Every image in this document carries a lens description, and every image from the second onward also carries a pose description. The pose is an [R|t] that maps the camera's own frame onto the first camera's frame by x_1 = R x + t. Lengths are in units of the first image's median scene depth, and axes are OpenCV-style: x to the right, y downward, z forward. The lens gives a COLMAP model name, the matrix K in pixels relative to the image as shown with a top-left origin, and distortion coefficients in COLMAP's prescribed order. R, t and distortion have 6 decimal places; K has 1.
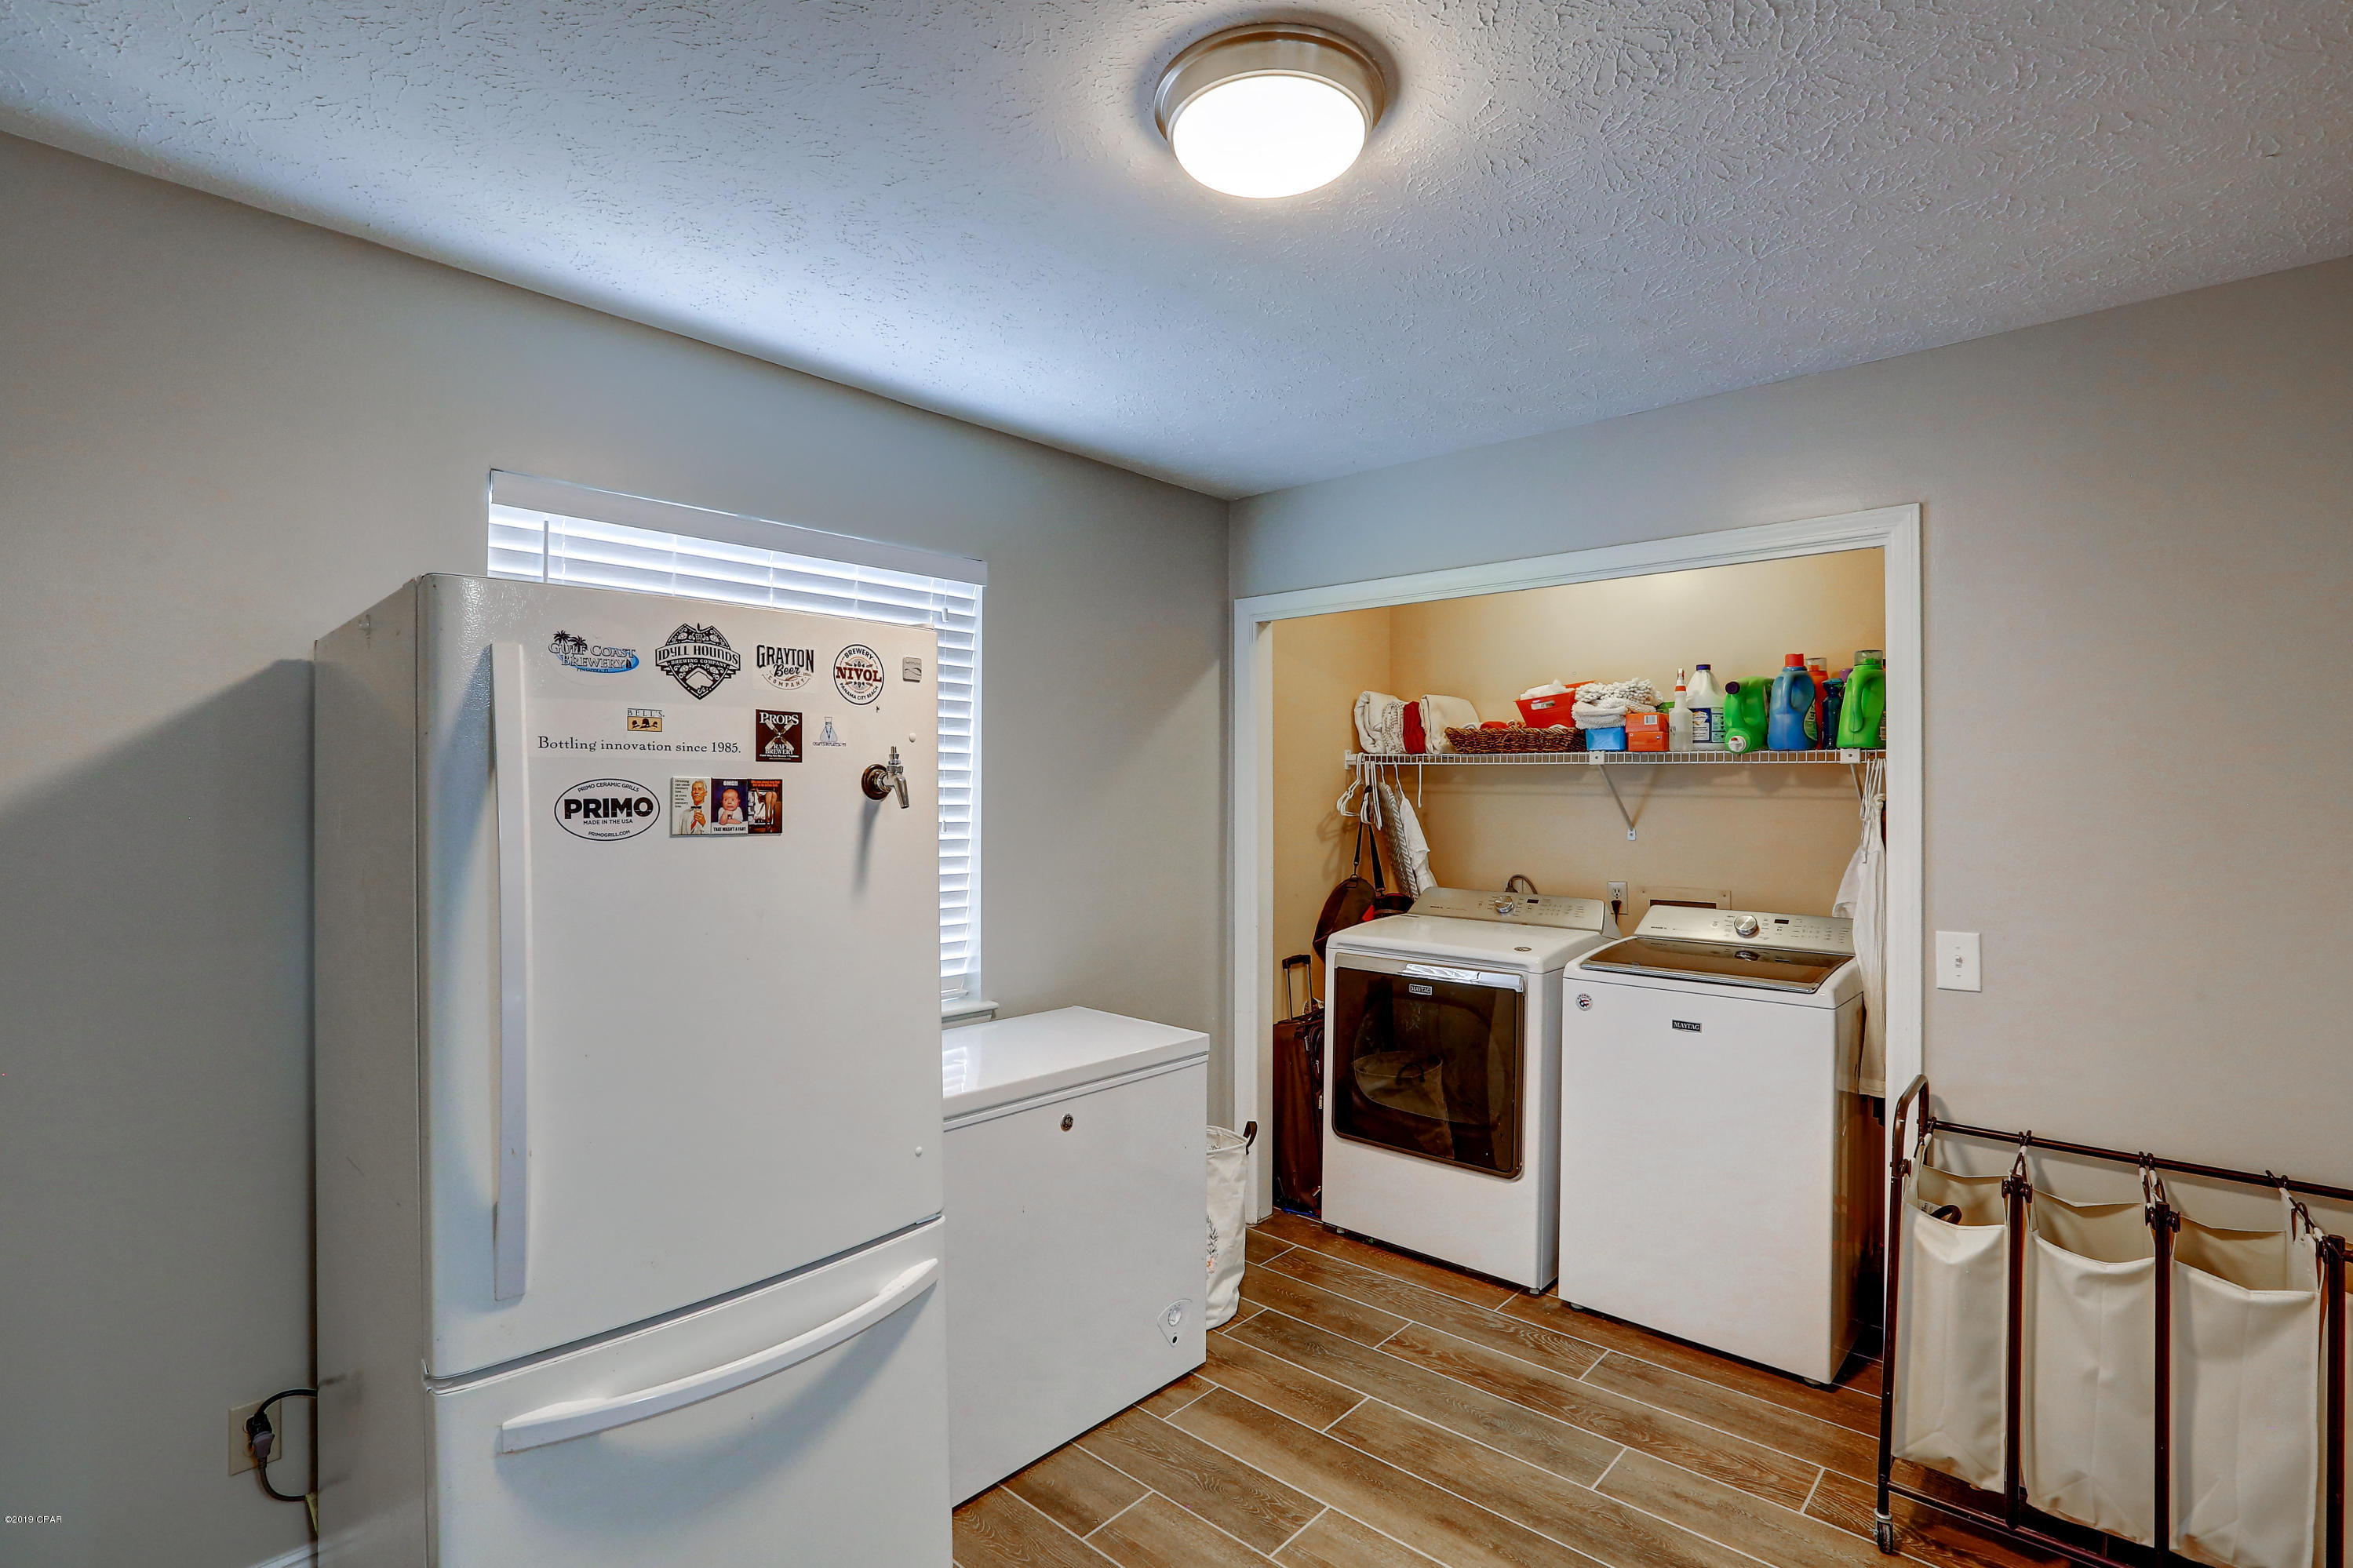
lens RADIAL K [[1103.1, 0, 1176.5], [0, 1103.1, 784.0], [0, 0, 1]] dist [-0.026174, 0.000568]
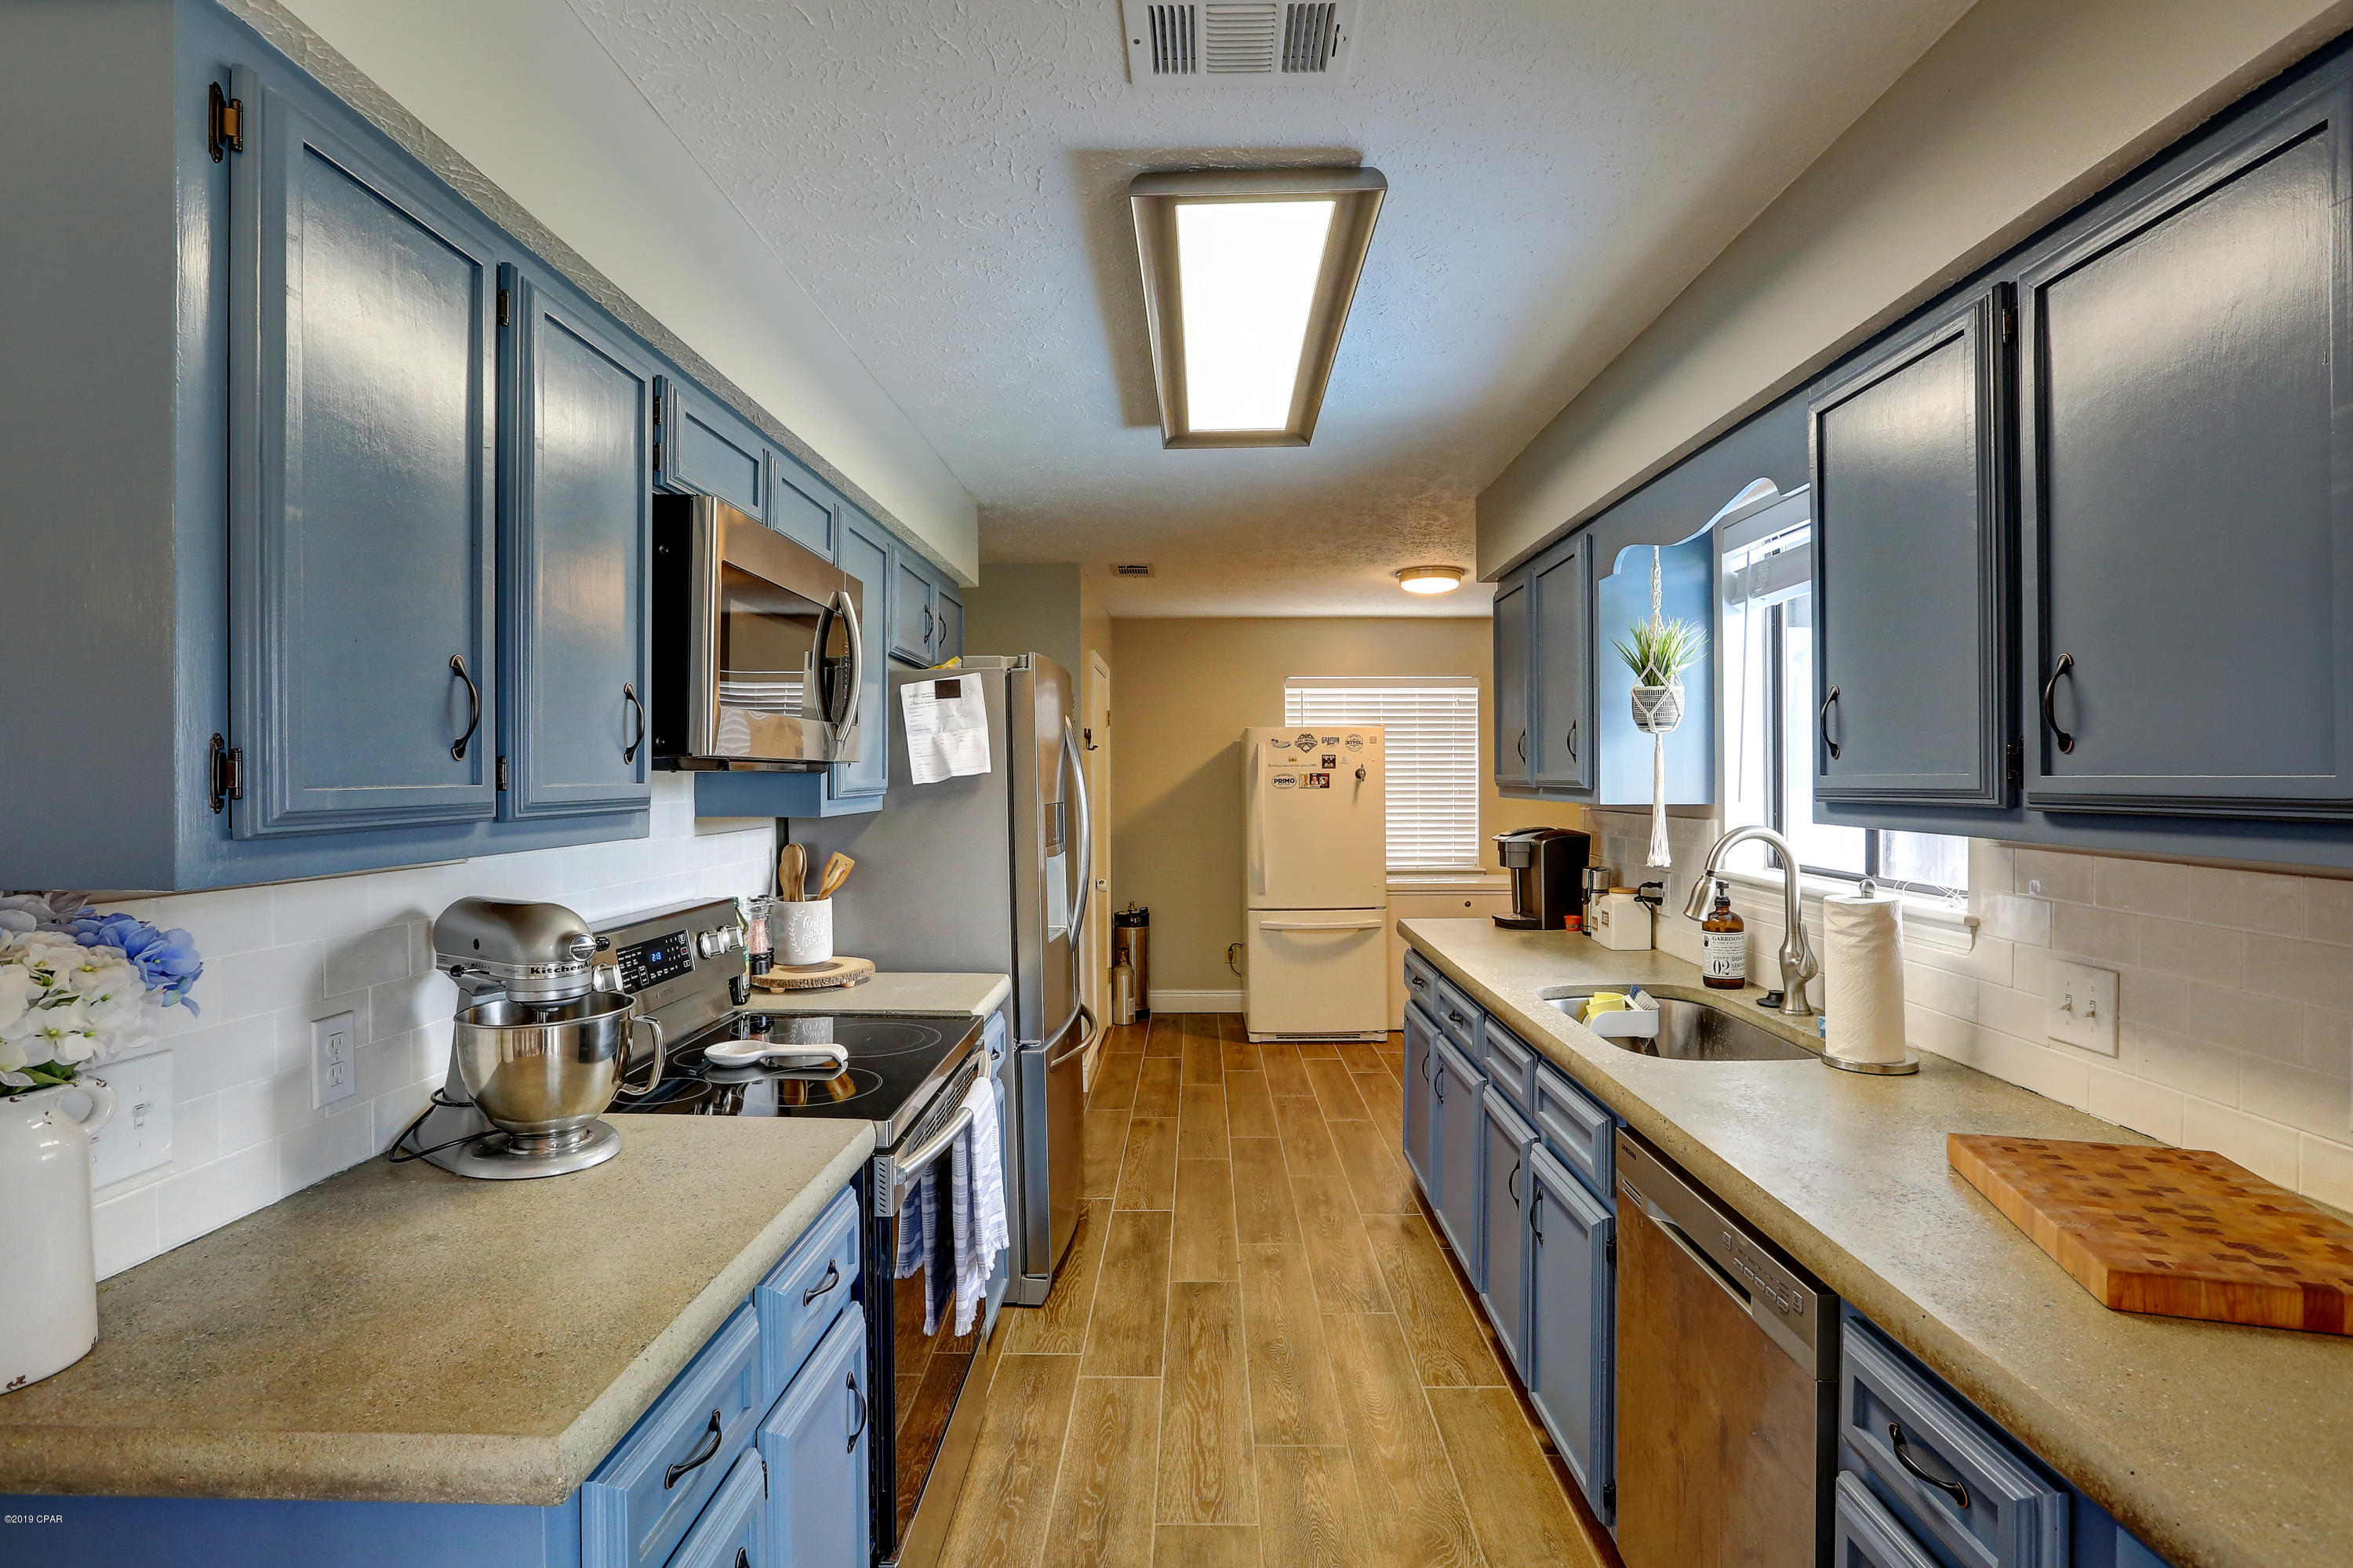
lens RADIAL K [[1103.3, 0, 1176.5], [0, 1103.3, 784.0], [0, 0, 1]] dist [-0.026174, 0.000568]
pose [[0.668562, 0.004851, -0.743641, 2.069309], [0.008249, 0.999869, 0.013939, -0.024595], [0.743611, -0.015454, 0.668434, -1.869030]]
